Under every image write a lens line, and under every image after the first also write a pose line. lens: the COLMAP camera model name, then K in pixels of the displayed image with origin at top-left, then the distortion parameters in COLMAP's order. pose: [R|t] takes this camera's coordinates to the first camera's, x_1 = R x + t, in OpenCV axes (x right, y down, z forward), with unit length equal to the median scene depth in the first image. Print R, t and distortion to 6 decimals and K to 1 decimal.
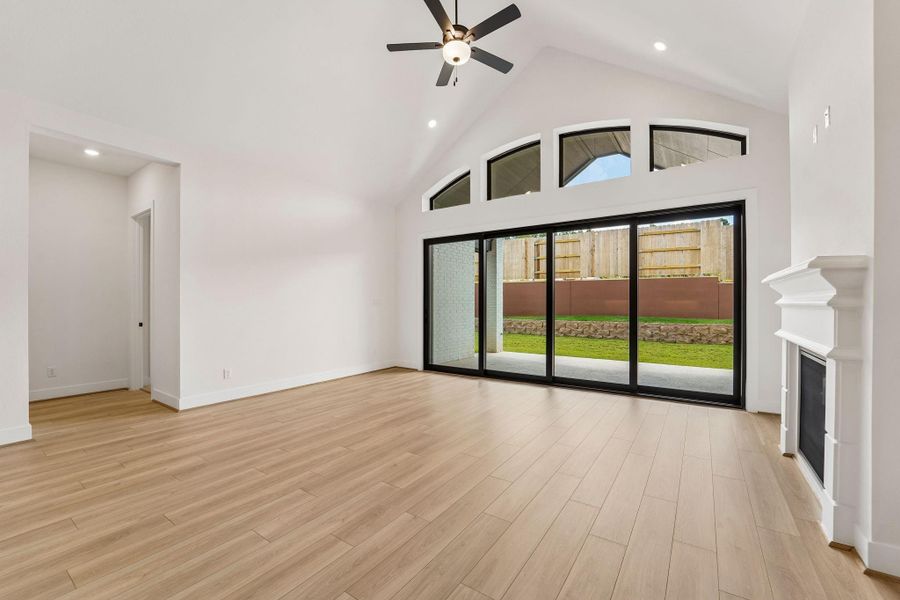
lens RADIAL K [[364.2, 0, 454.4], [0, 364.2, 303.0], [0, 0, 1]] dist [-0.018362, 0.000337]
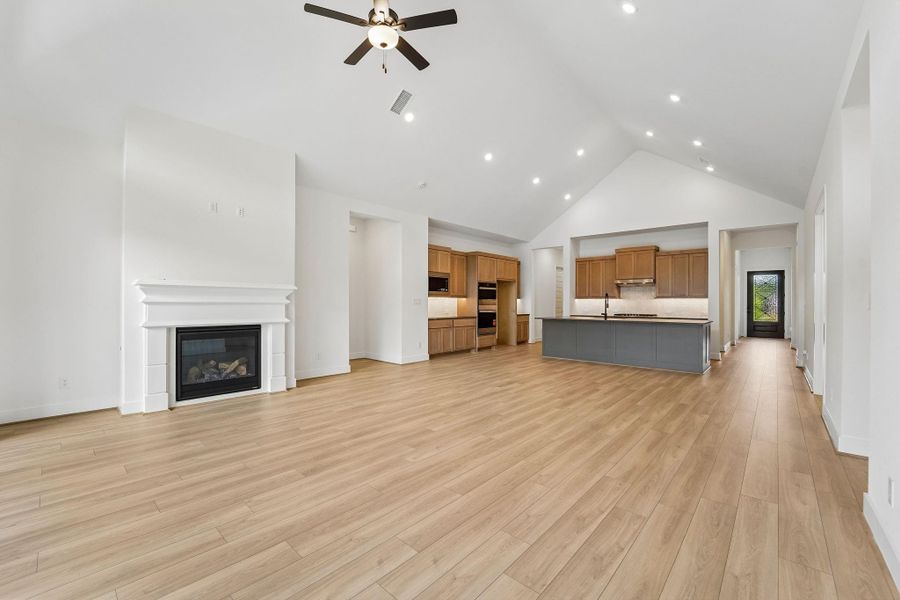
lens RADIAL K [[364.2, 0, 449.7], [0, 364.2, 302.1], [0, 0, 1]] dist [-0.018362, 0.000337]
pose [[-0.988582, -0.004066, 0.150626, -0.246180], [-0.004987, 0.999971, -0.005736, 0.005091], [-0.150598, -0.006421, -0.988574, 1.515780]]
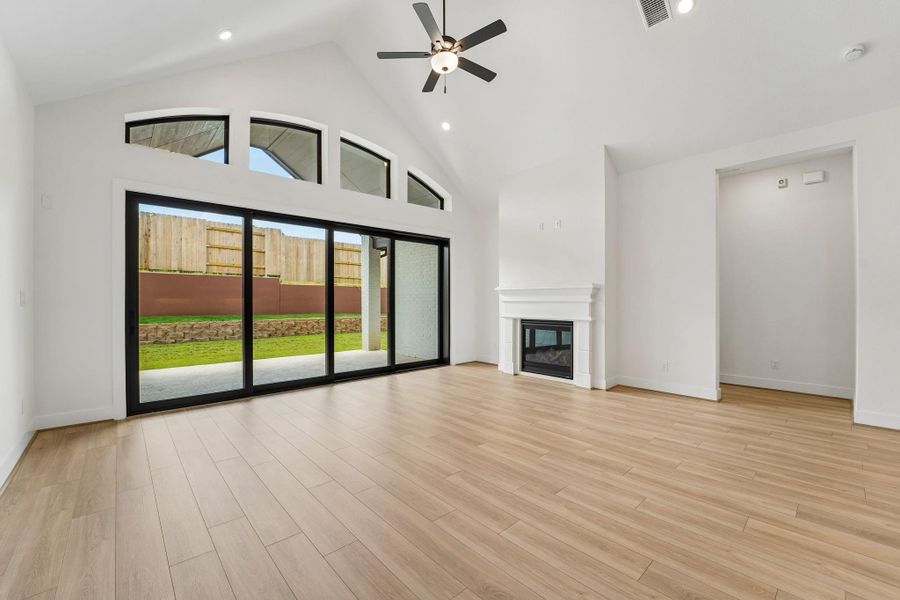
lens RADIAL K [[364.2, 0, 445.1], [0, 364.2, 299.6], [0, 0, 1]] dist [-0.018362, 0.000337]
pose [[0.247119, 0.002748, 0.968981, -0.806888], [0.001600, 0.999993, -0.003244, 0.001414], [-0.968984, 0.002352, 0.247113, 0.590362]]
